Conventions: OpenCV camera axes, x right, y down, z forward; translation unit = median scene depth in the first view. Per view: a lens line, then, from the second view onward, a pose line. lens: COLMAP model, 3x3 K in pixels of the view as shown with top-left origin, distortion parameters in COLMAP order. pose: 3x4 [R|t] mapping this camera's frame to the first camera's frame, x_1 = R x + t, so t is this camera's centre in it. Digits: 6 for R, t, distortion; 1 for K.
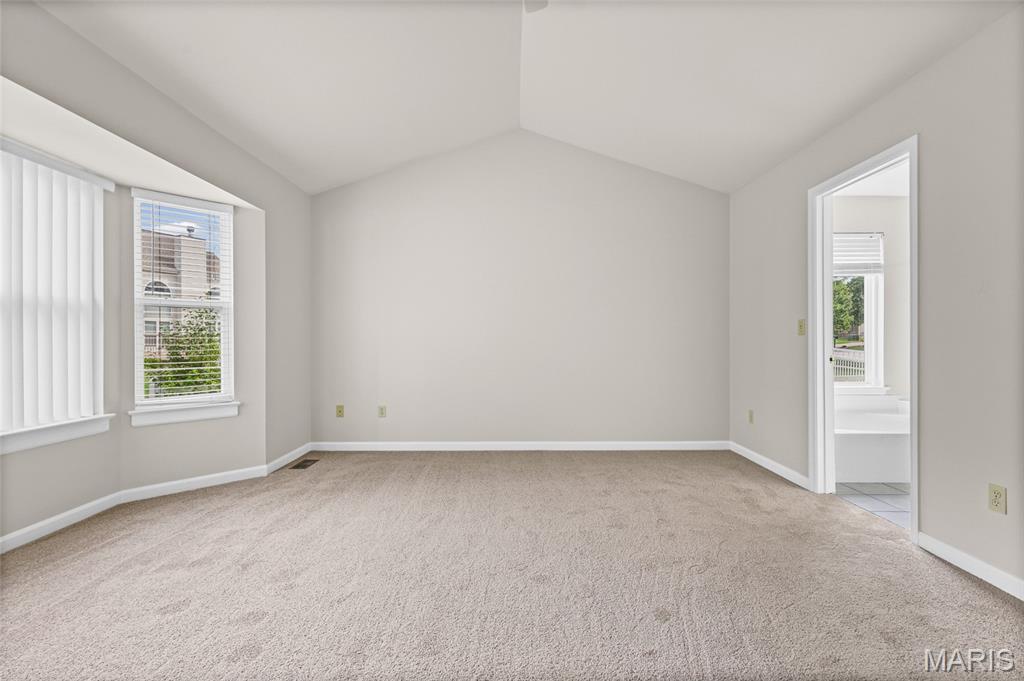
lens RADIAL K [[444.1, 0, 511.3], [0, 444.1, 345.3], [0, 0, 1]] dist [0.000874, 0.000118]
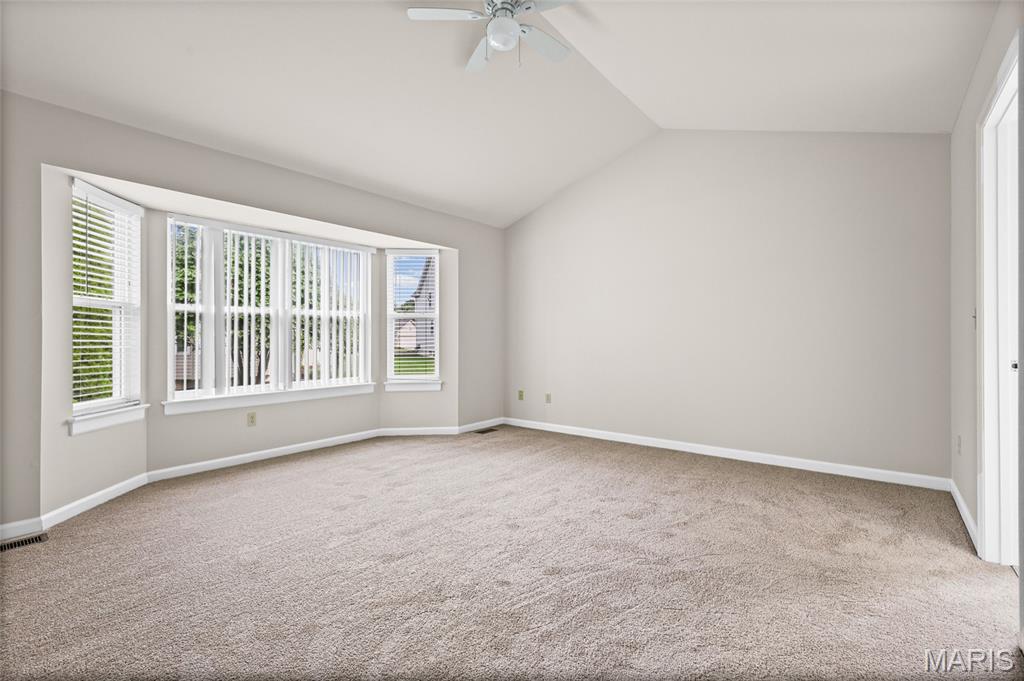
lens RADIAL K [[442.8, 0, 512.0], [0, 442.8, 340.5], [0, 0, 1]] dist [0.000036, -0.000031]
pose [[0.773548, -0.002489, -0.633732, 0.540465], [-0.002671, 0.999971, -0.007188, 0.001657], [0.633732, 0.007253, 0.773519, 0.009444]]
